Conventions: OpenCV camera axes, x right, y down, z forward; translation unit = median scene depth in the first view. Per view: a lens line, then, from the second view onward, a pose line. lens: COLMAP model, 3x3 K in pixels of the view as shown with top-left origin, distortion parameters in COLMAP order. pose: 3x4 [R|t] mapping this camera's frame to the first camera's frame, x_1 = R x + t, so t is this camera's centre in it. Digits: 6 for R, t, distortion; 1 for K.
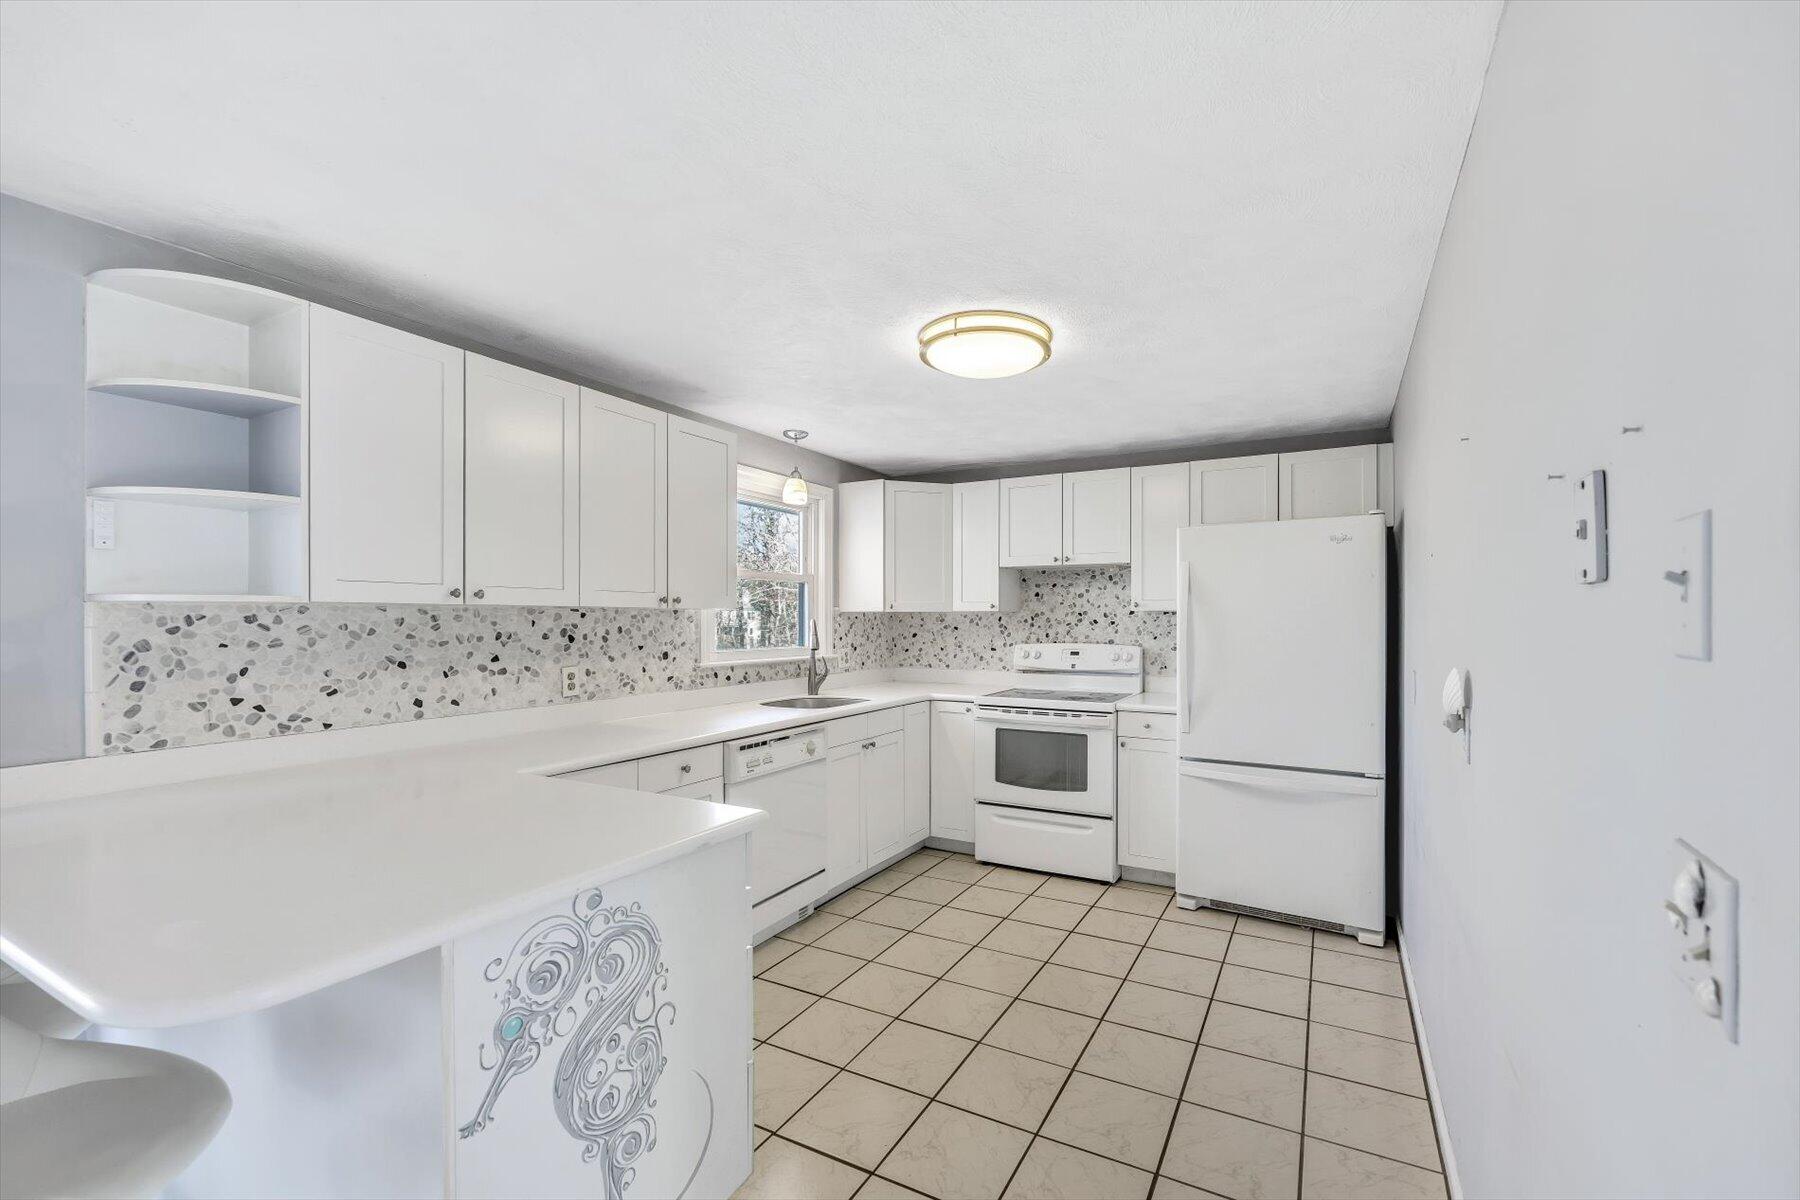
lens RADIAL K [[750.8, 0, 941.9], [0, 750.8, 616.2], [0, 0, 1]] dist [0.000115, 0.000012]
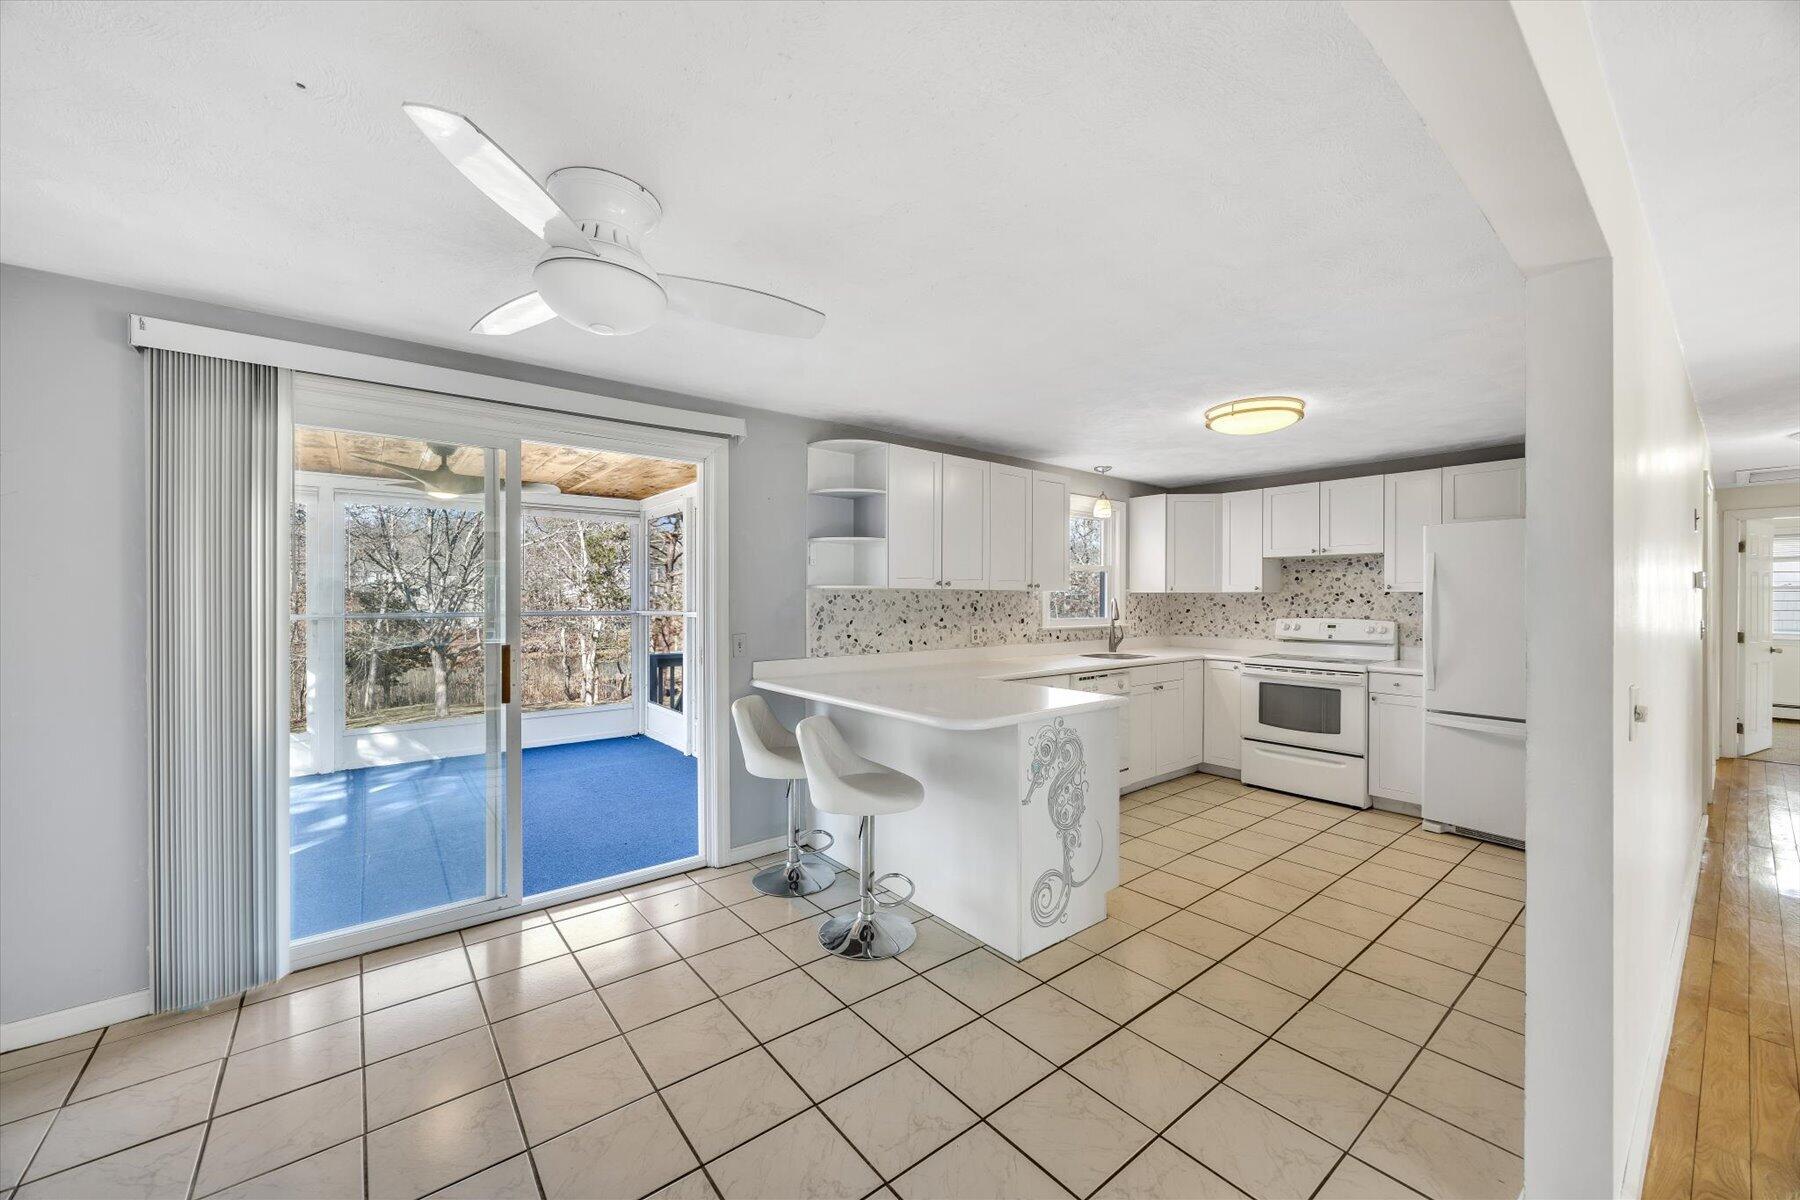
lens RADIAL K [[681.5, 0, 902.0], [0, 681.5, 597.0], [0, 0, 1]] dist [-0.000082, -0.000019]
pose [[0.918138, 0.002864, -0.396251, -0.034821], [-0.002062, 0.999995, 0.002451, -0.000247], [0.396256, -0.001433, 0.918139, -0.389394]]
